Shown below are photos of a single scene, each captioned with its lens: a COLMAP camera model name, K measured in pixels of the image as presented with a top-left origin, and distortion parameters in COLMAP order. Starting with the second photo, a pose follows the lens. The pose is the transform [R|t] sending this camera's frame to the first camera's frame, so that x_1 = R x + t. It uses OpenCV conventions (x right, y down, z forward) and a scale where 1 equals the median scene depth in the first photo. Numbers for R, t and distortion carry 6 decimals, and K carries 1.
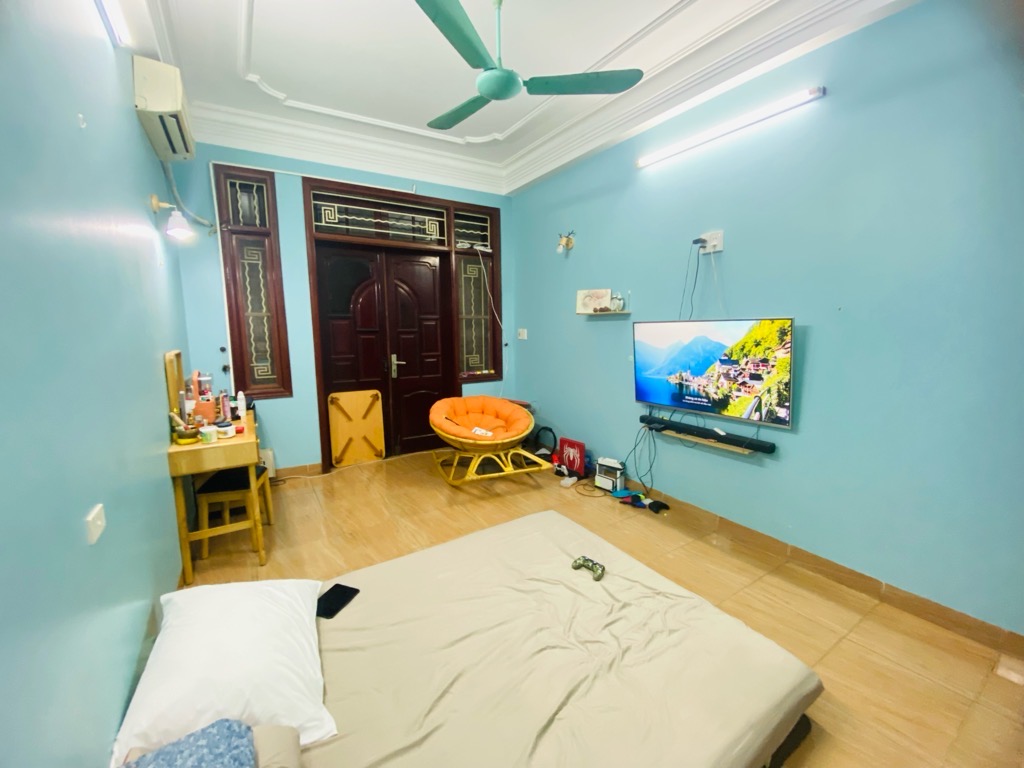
lens RADIAL K [[413.4, 0, 512.0], [0, 413.4, 384.0], [0, 0, 1]] dist [0.036107, -0.041420]
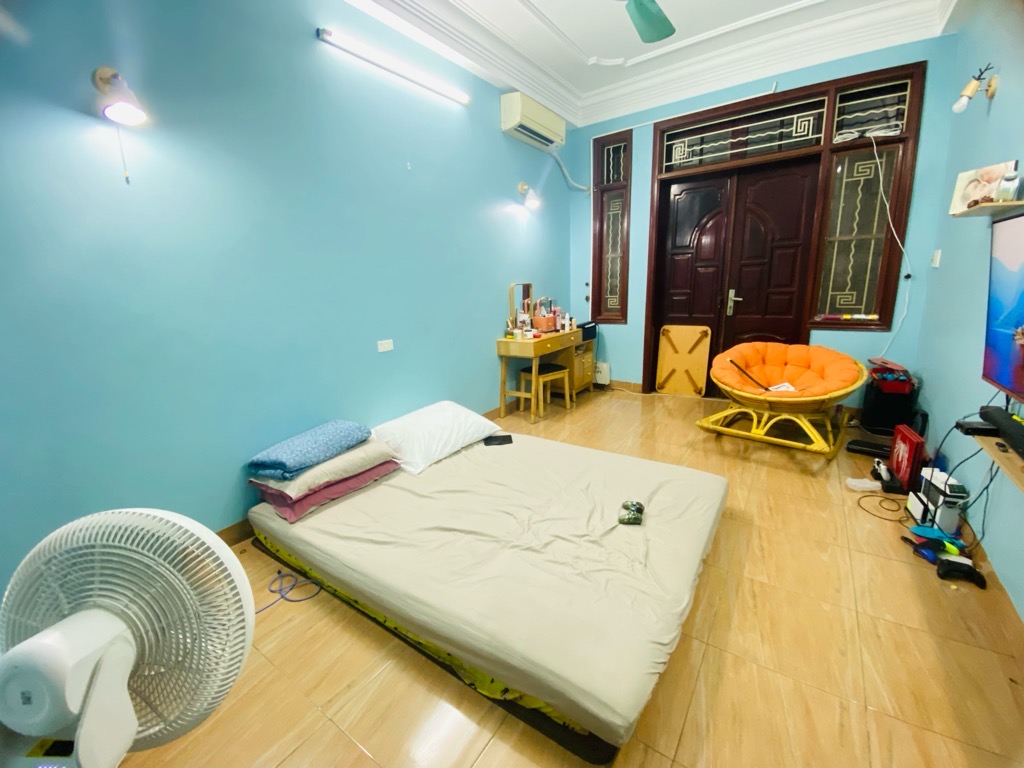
lens RADIAL K [[423.0, 0, 512.0], [0, 423.0, 384.0], [0, 0, 1]] dist [0.018723, -0.019364]
pose [[0.375820, 0.205041, -0.903724, 0.494844], [-0.091885, 0.978654, 0.183830, 0.006222], [0.922126, 0.013952, 0.386638, 0.216267]]
